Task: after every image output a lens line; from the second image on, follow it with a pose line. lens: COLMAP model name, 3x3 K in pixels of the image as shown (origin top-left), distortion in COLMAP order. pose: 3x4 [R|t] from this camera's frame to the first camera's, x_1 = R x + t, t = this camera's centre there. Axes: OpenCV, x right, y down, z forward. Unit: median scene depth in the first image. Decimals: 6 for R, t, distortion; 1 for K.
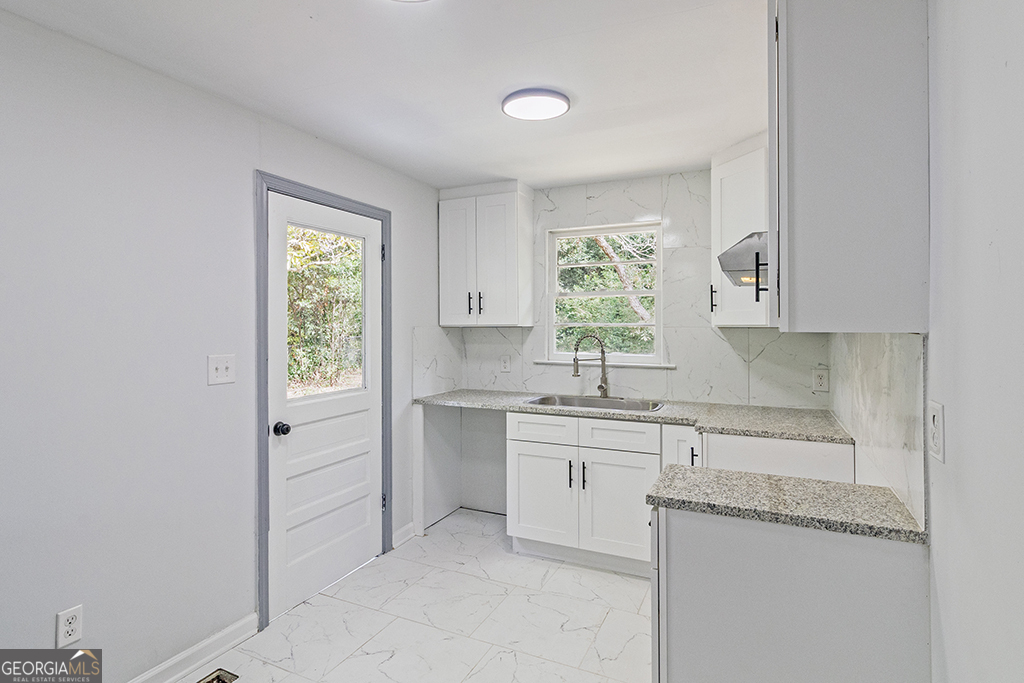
lens RADIAL K [[523.2, 0, 509.1], [0, 523.2, 332.1], [0, 0, 1]] dist [0.005194, 0.000982]
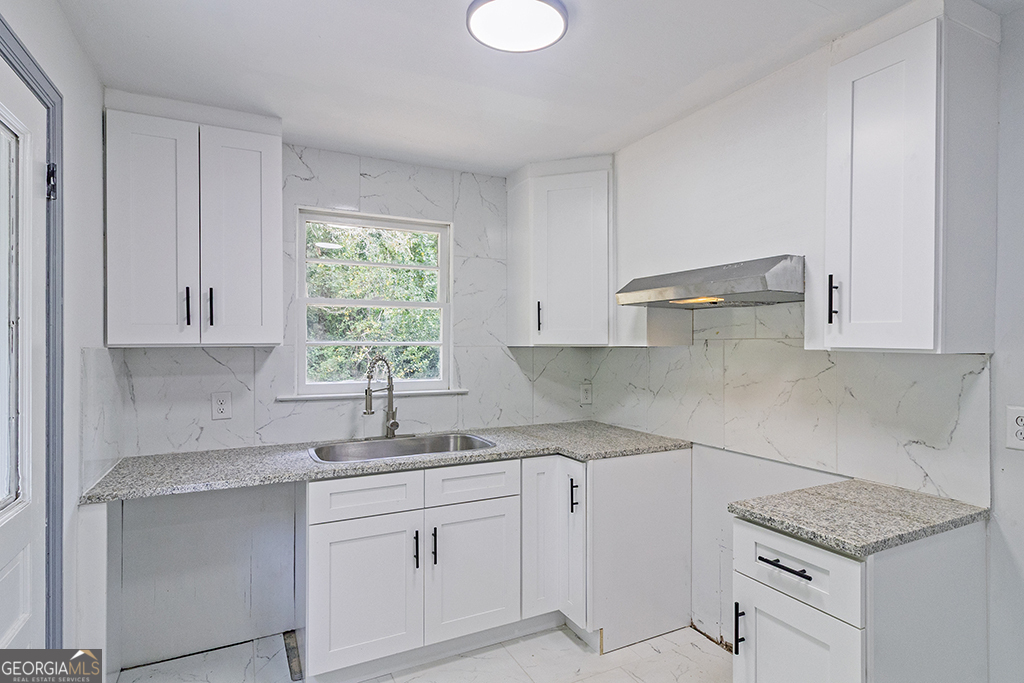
lens RADIAL K [[523.2, 0, 509.0], [0, 523.2, 344.4], [0, 0, 1]] dist [0.005194, 0.000982]
pose [[0.619599, -0.001244, 0.784918, -0.343809], [0.007732, 0.999960, -0.004520, -0.008253], [-0.784881, 0.008870, 0.619584, 0.411252]]
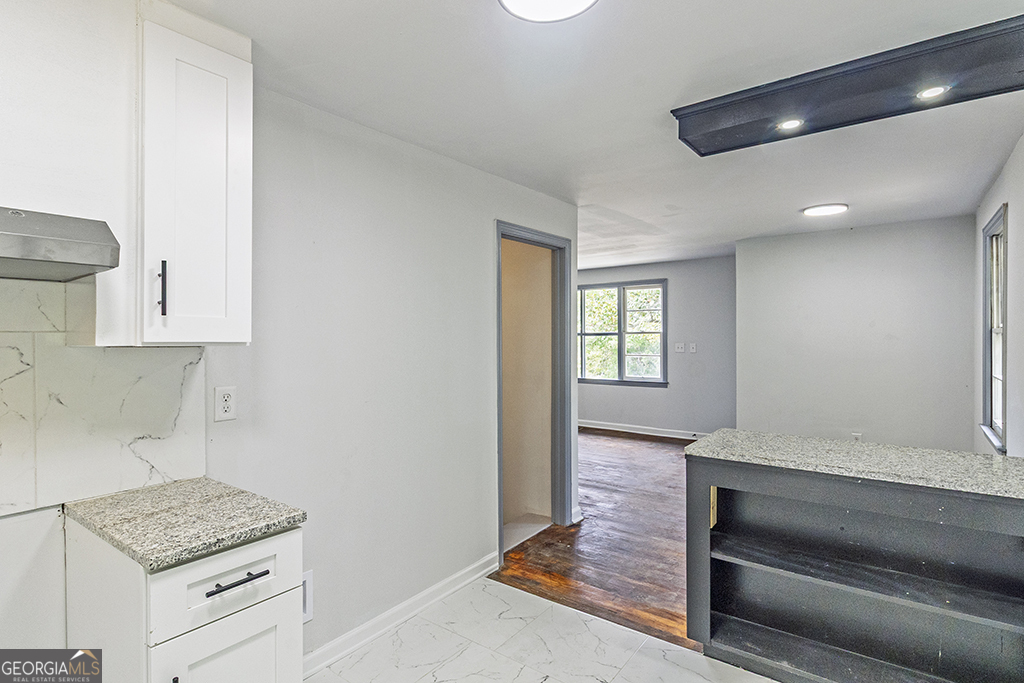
lens RADIAL K [[523.2, 0, 512.0], [0, 523.2, 338.7], [0, 0, 1]] dist [0.005194, 0.000982]
pose [[-0.978552, 0.005642, 0.205925, -0.149366], [0.008564, 0.999875, 0.013301, -0.011292], [-0.205824, 0.014779, -0.978477, 0.838804]]
